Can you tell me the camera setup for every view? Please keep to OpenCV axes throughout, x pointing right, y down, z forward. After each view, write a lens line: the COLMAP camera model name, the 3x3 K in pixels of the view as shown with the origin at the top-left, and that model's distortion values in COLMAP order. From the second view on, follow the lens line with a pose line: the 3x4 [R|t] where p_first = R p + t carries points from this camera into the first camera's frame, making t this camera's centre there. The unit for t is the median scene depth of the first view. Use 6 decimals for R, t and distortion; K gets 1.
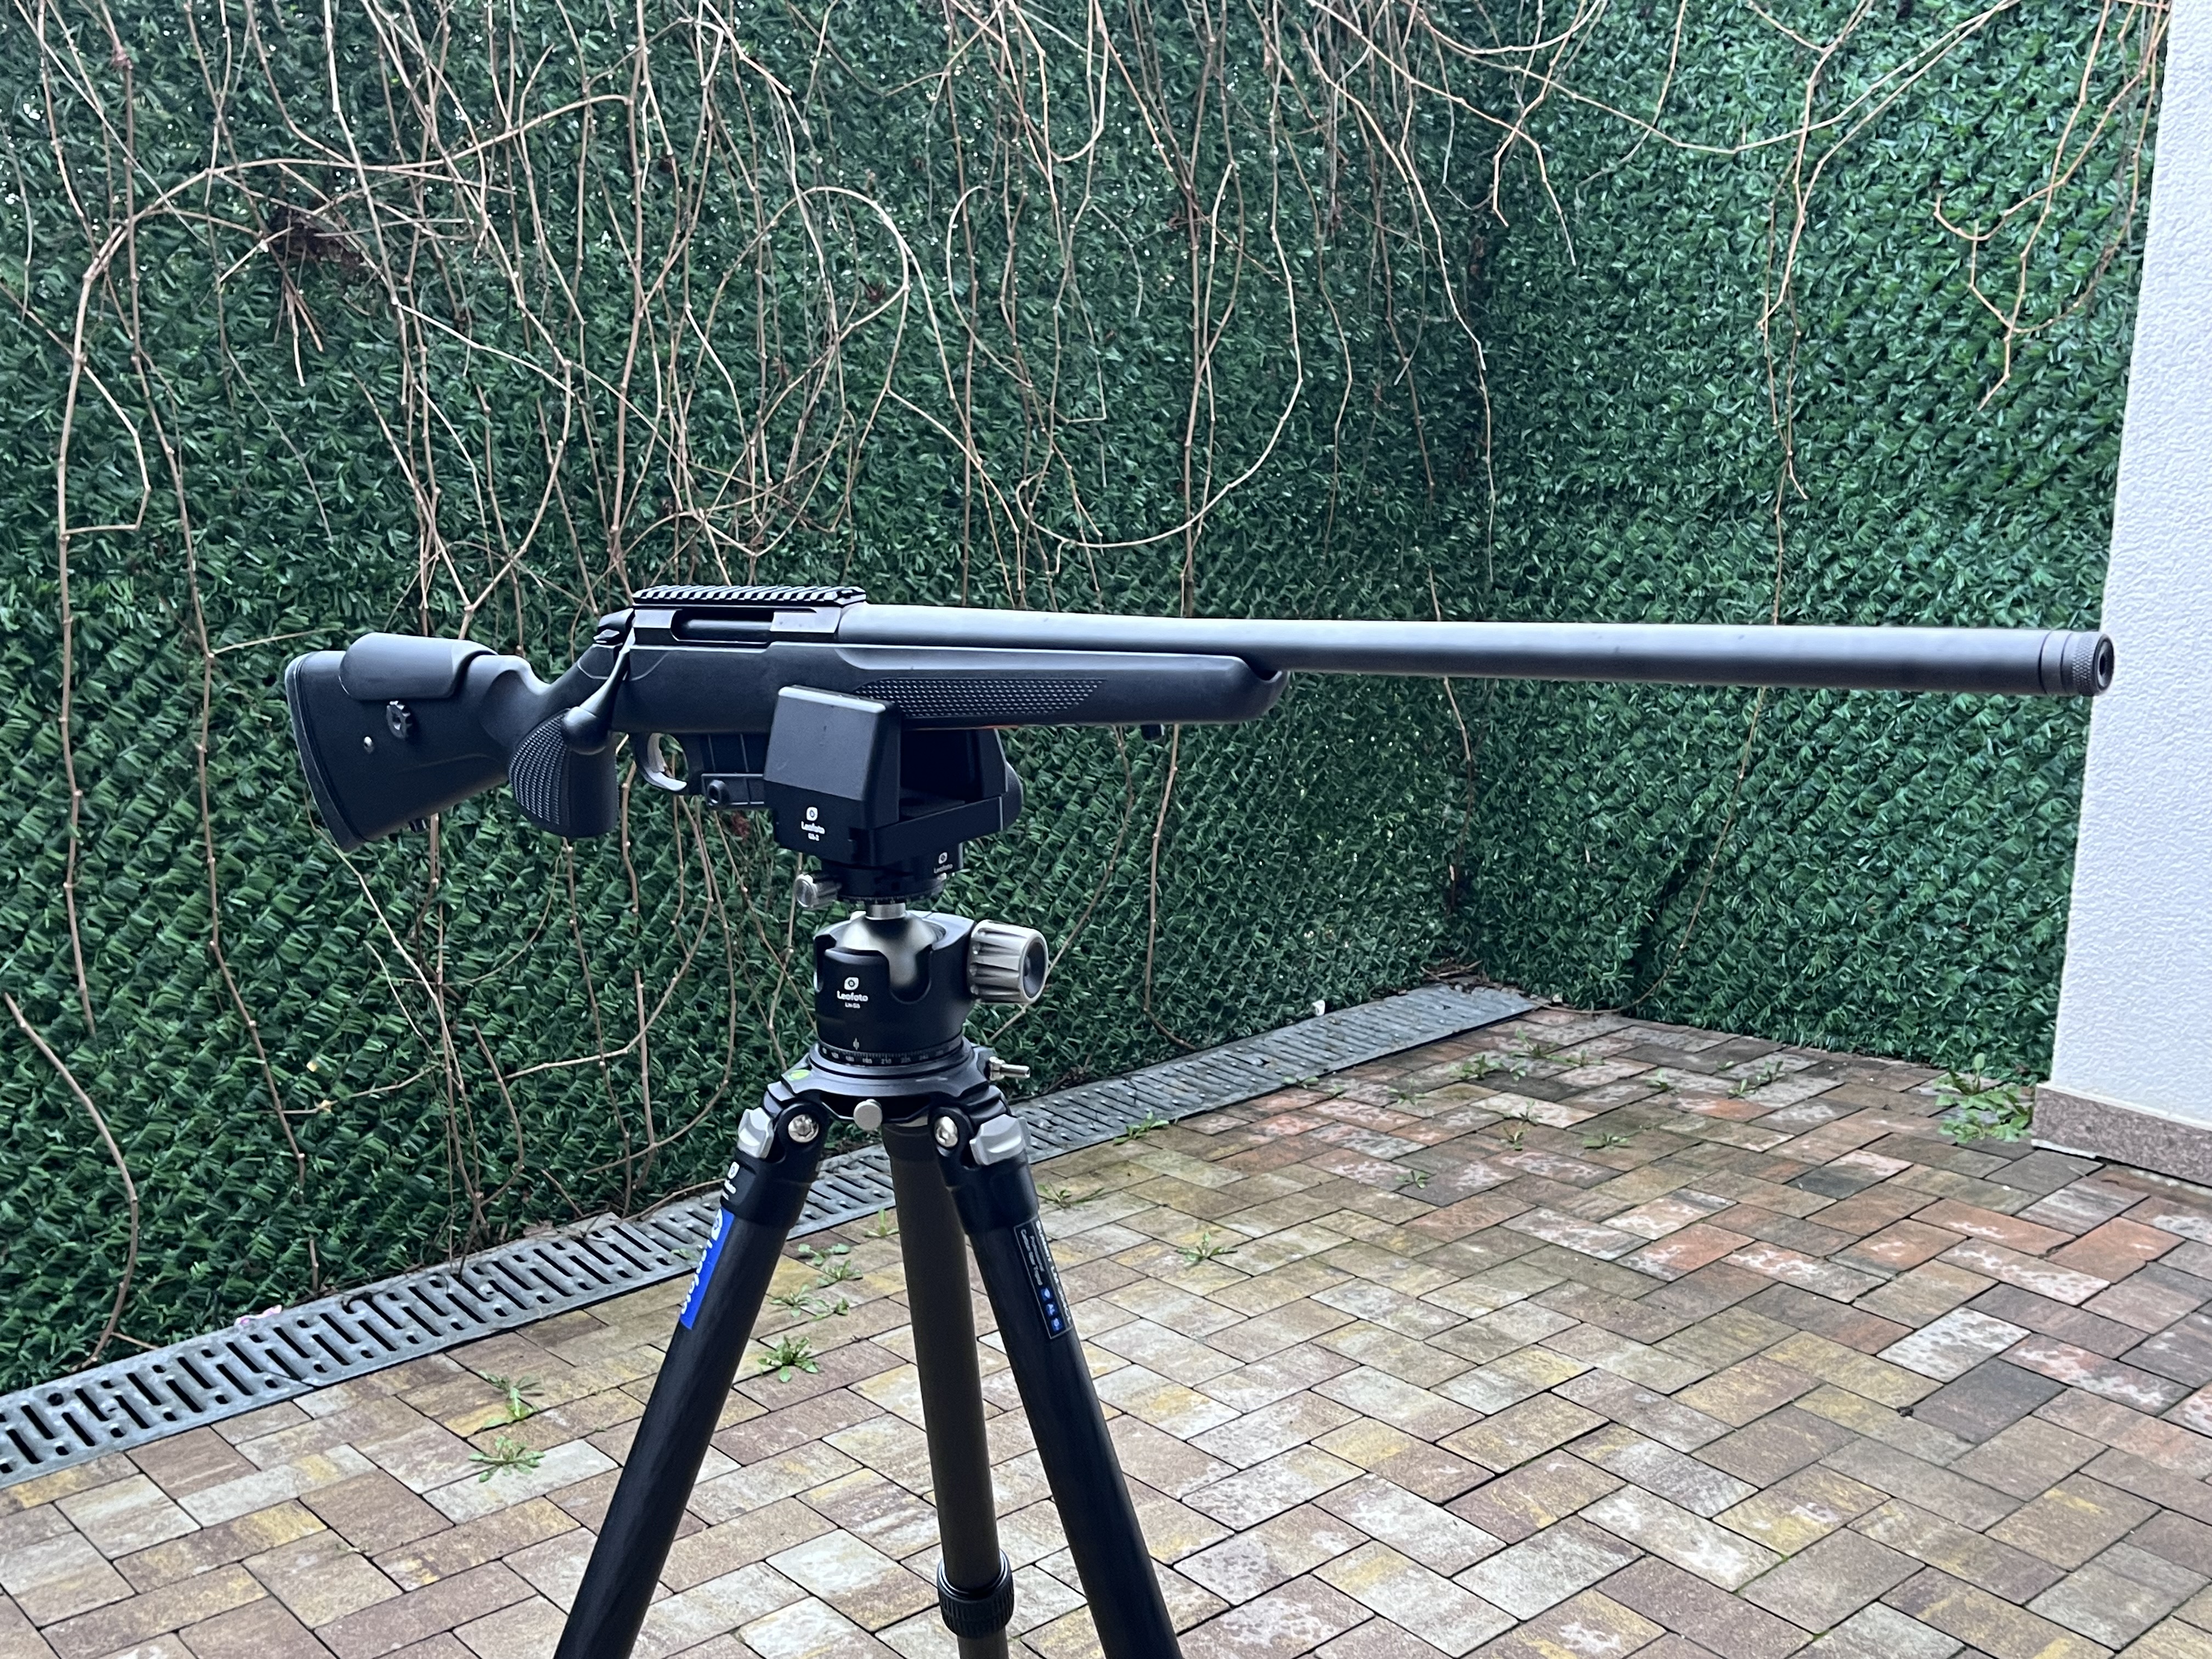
lens RADIAL K [[2234.8, 0, 1124.5], [0, 2234.8, 848.3], [0, 0, 1]] dist [0.029651, 0.000000]
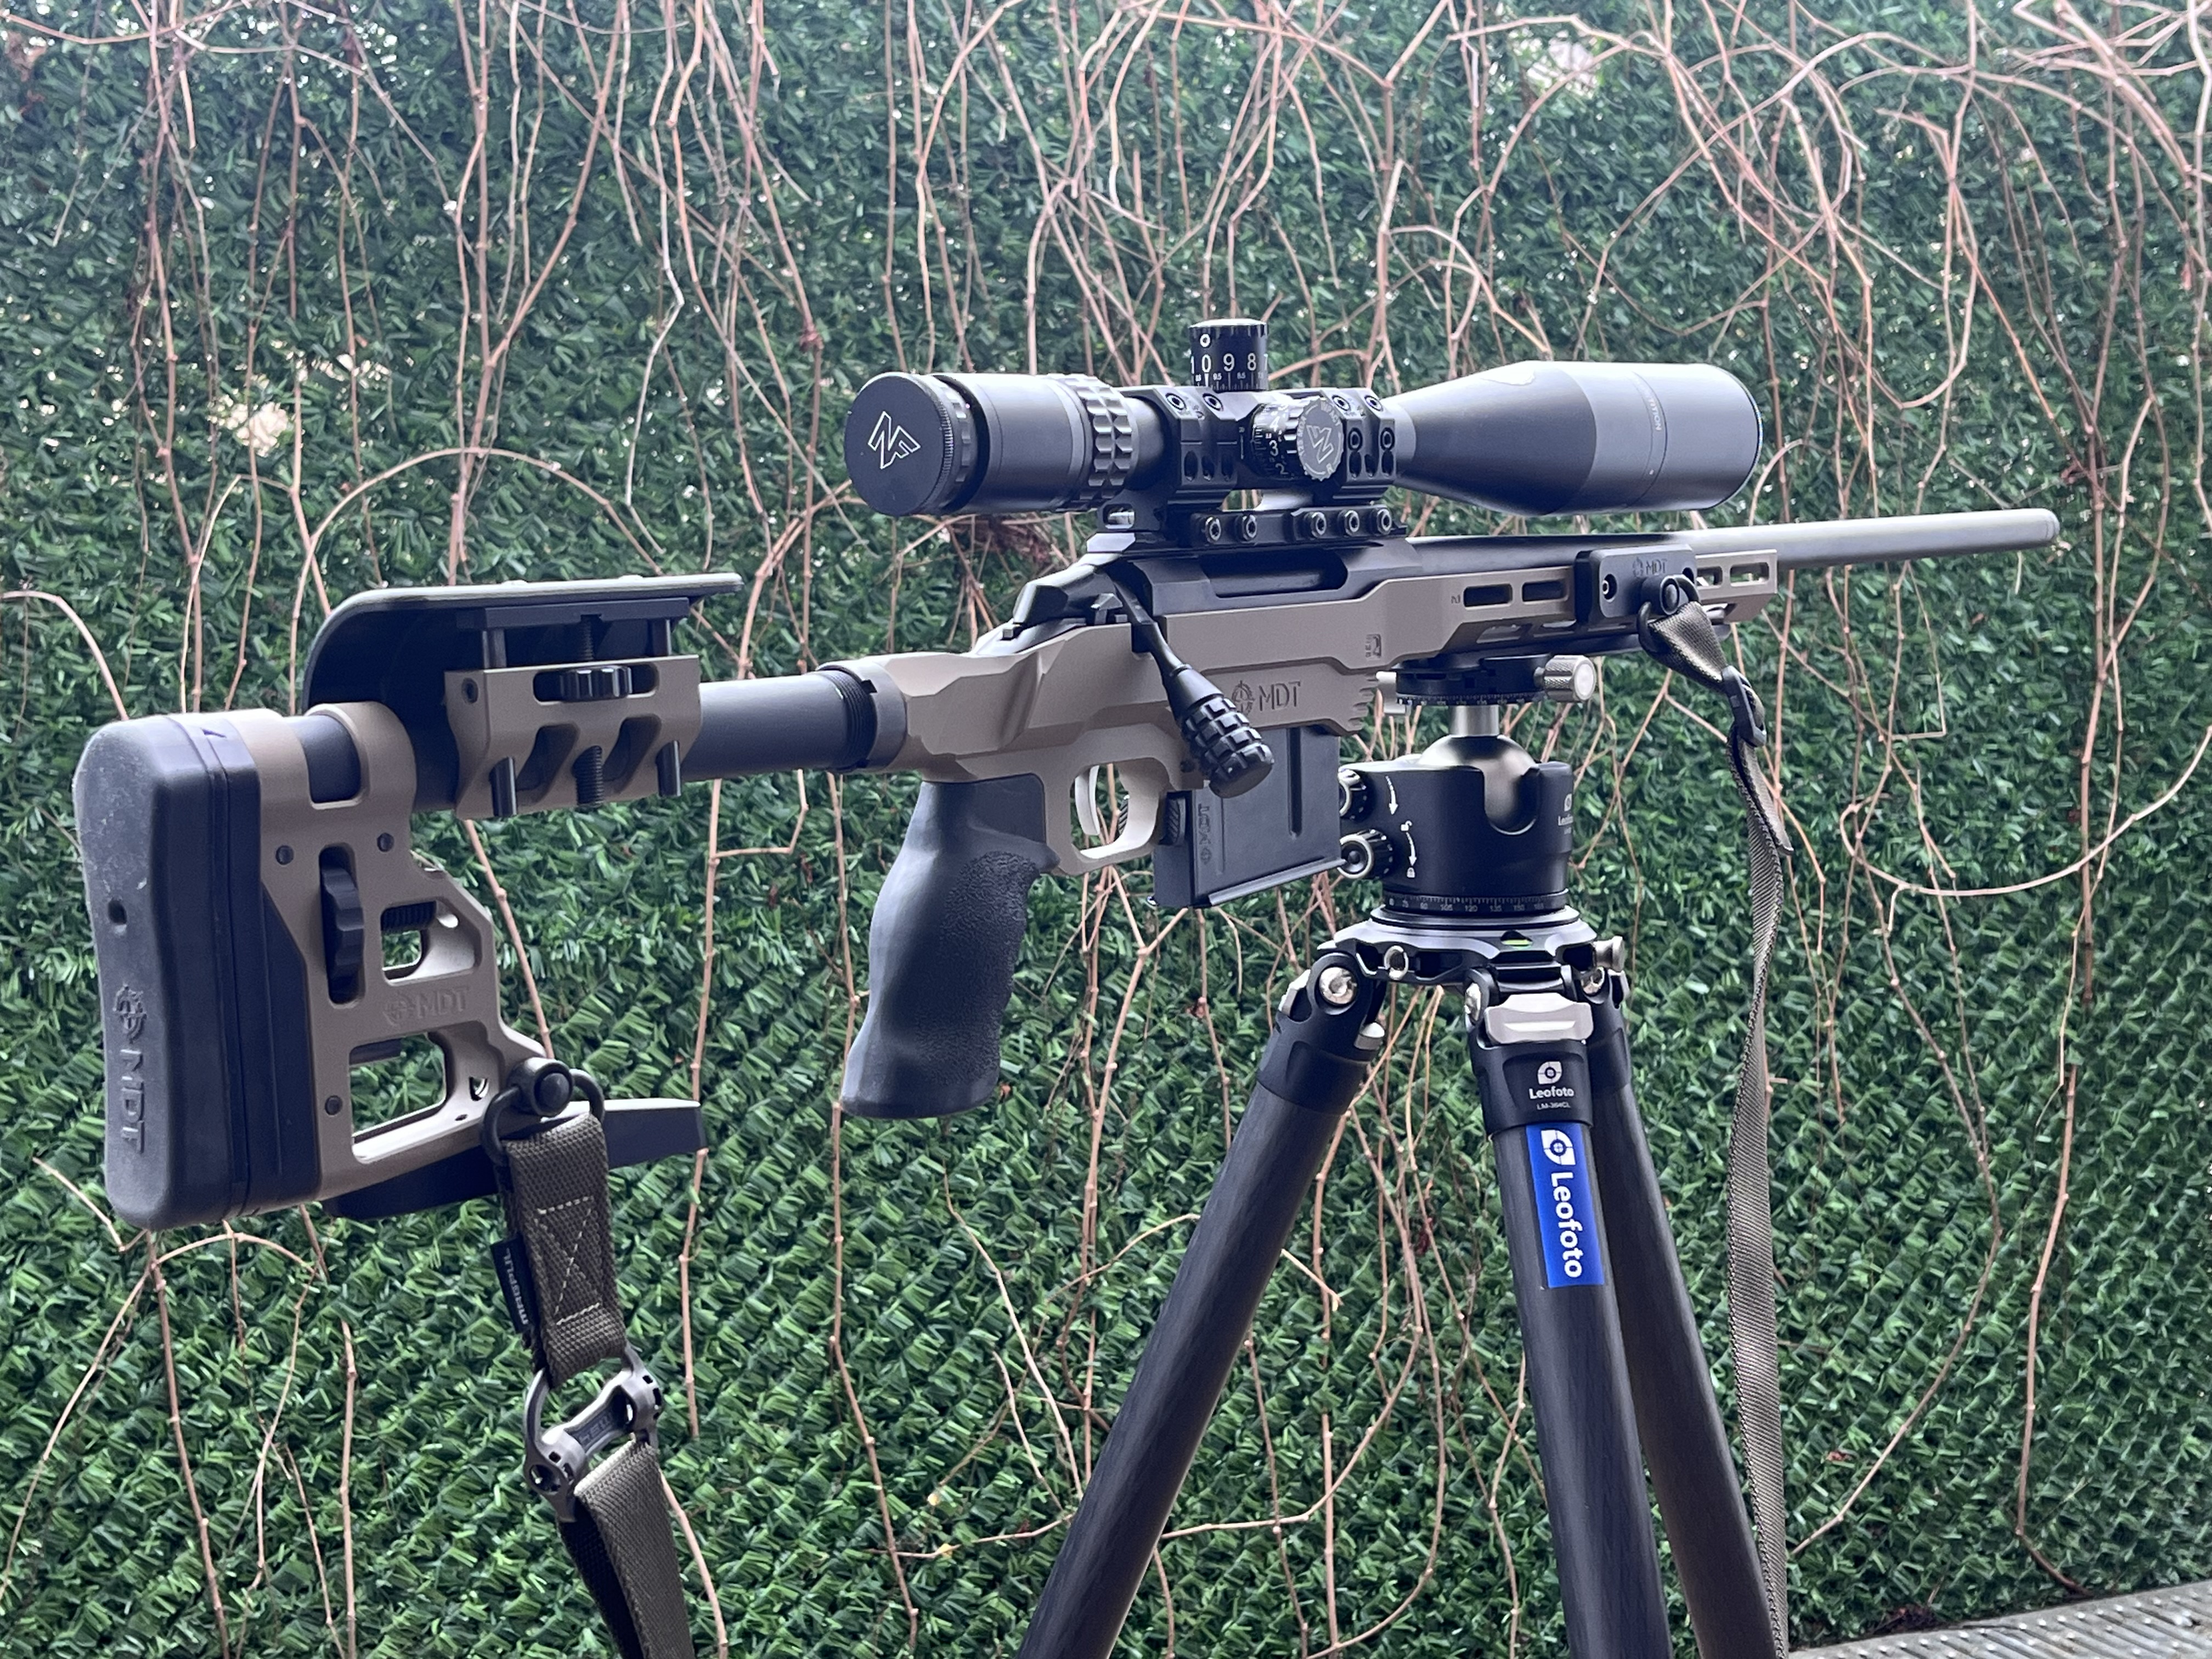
lens RADIAL K [[3048.1, 0, 1105.3], [0, 3048.1, 832.1], [0, 0, 1]] dist [0.059332, 0.000000]
pose [[0.952440, 0.012816, -0.304458, 0.036175], [-0.059465, 0.987724, -0.144448, 0.013155], [0.298869, 0.155683, 0.941509, -0.074722]]
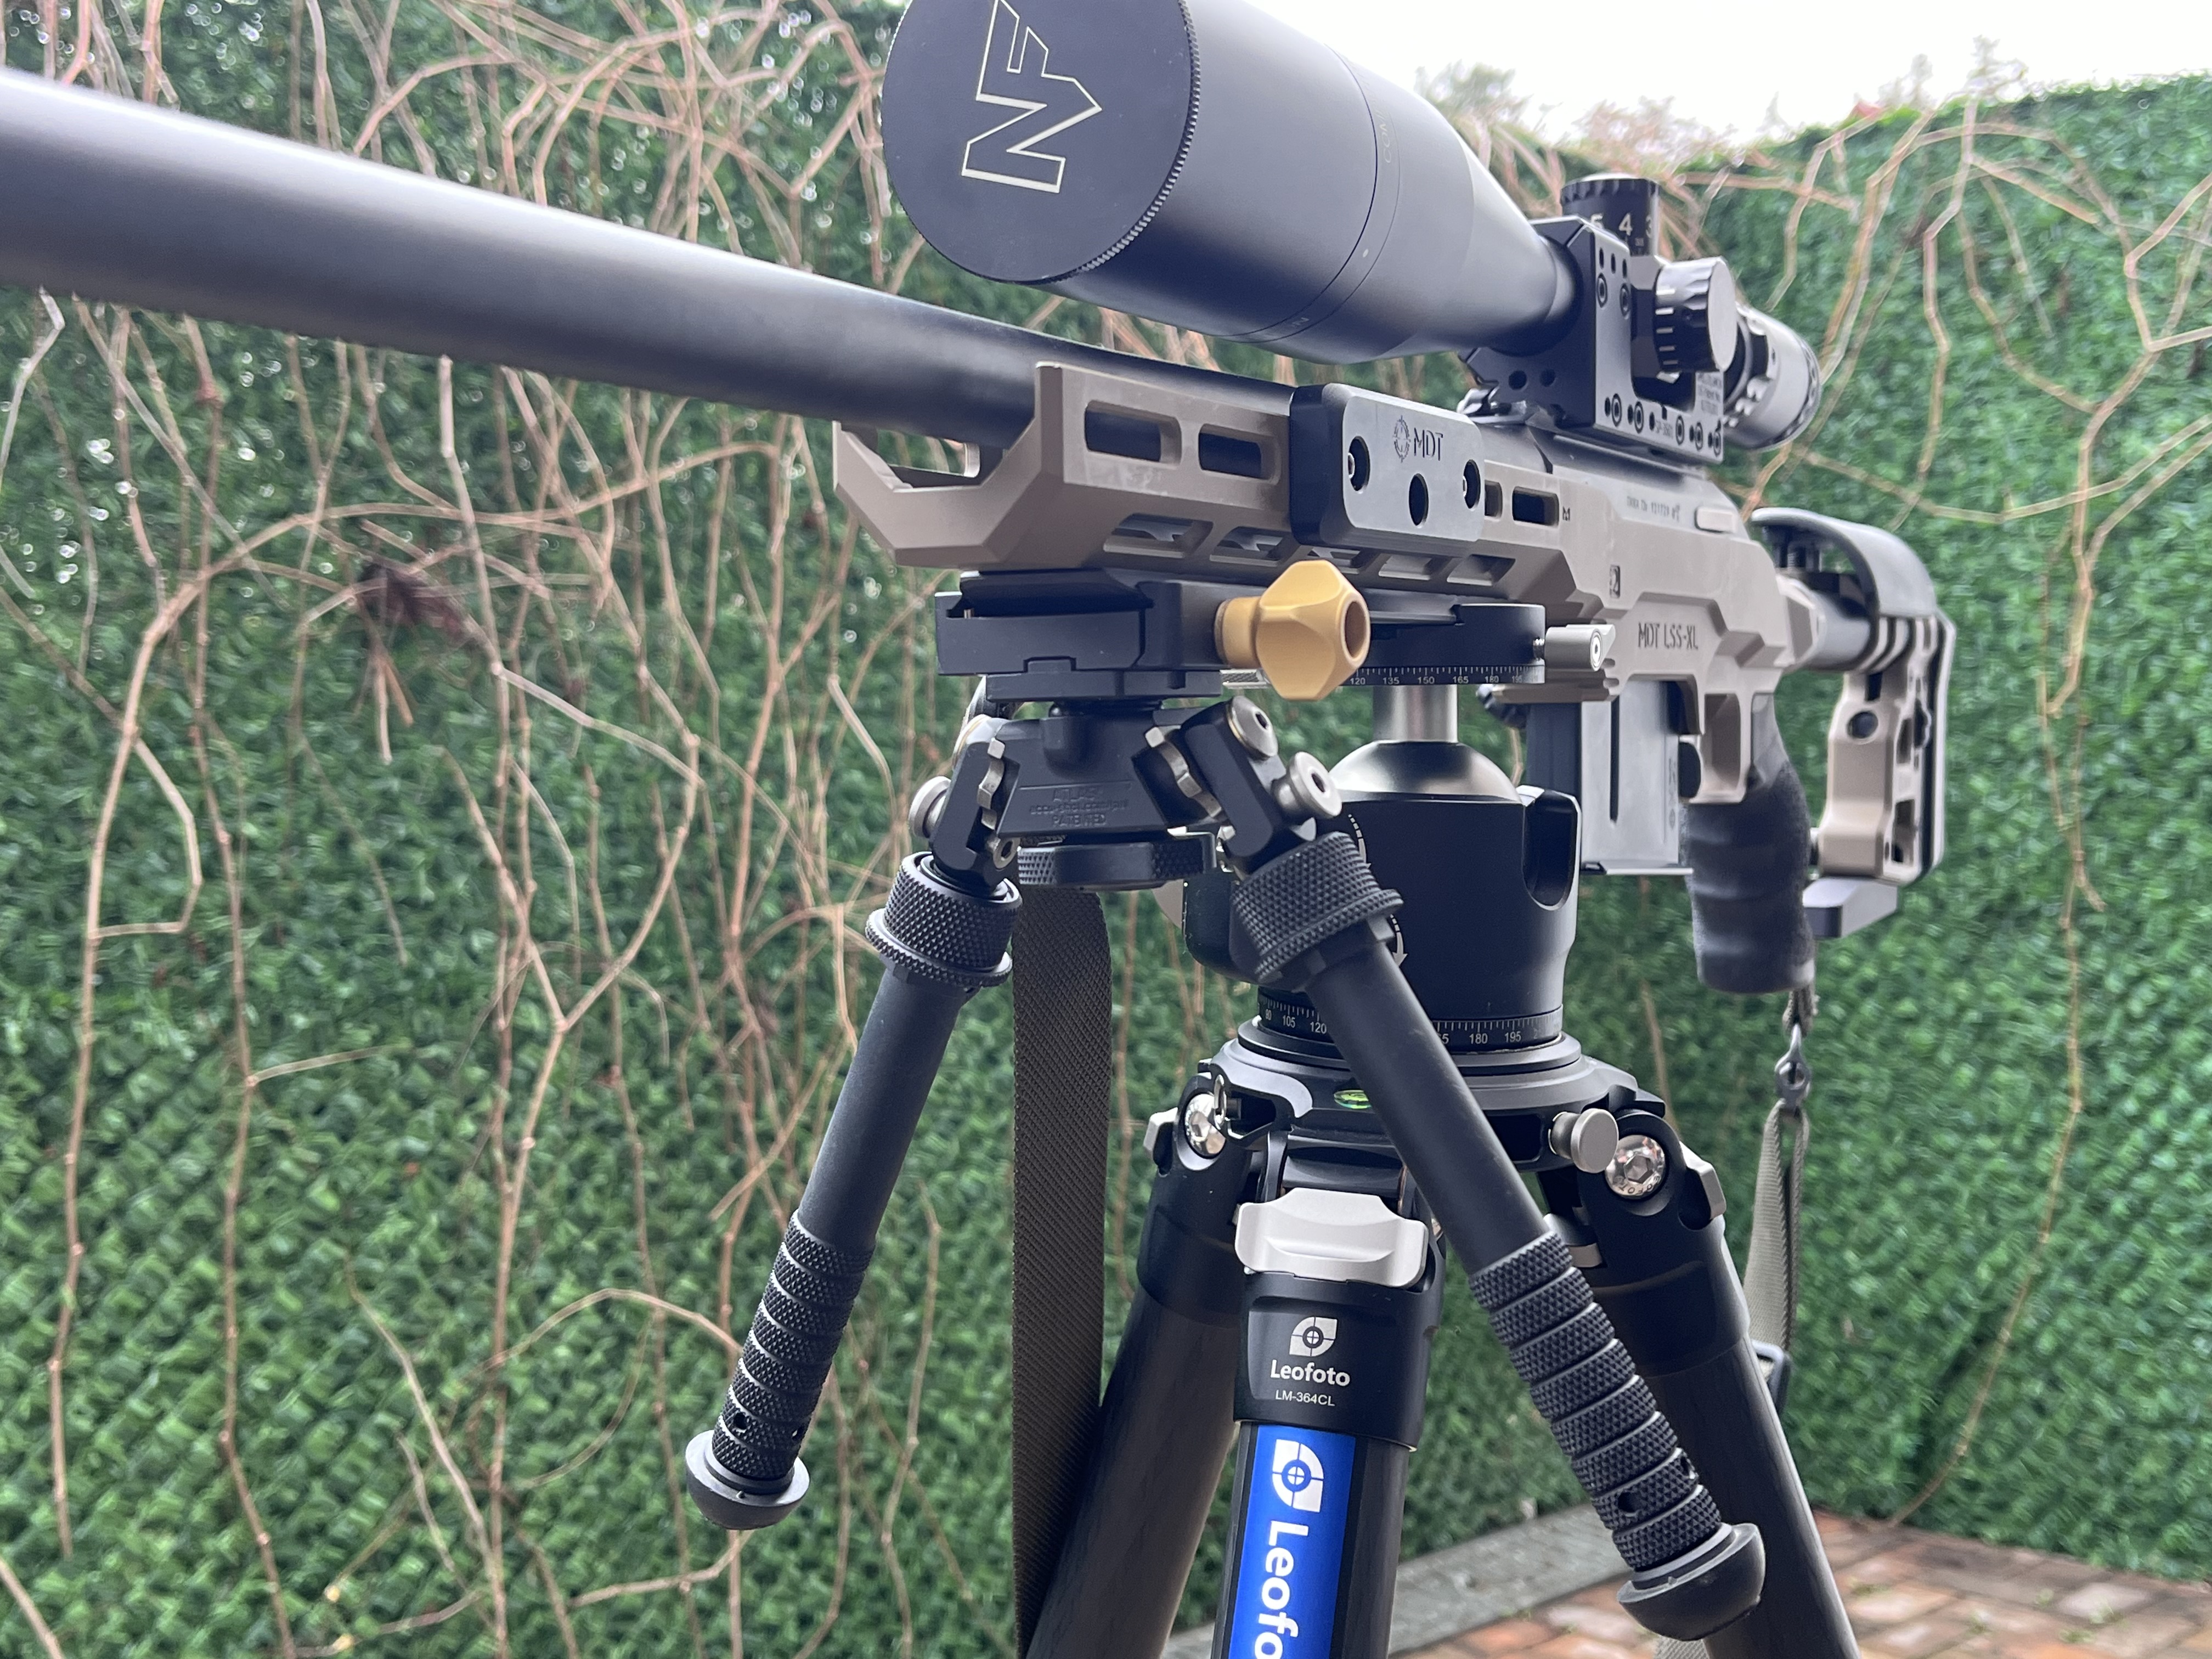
lens RADIAL K [[2367.3, 0, 1126.4], [0, 2367.3, 827.1], [0, 0, 1]] dist [0.024485, 0.000000]
pose [[0.999601, 0.005668, -0.027668, -0.055429], [-0.010747, 0.982290, -0.187056, -0.015712], [0.026117, 0.187279, 0.981960, 0.119068]]
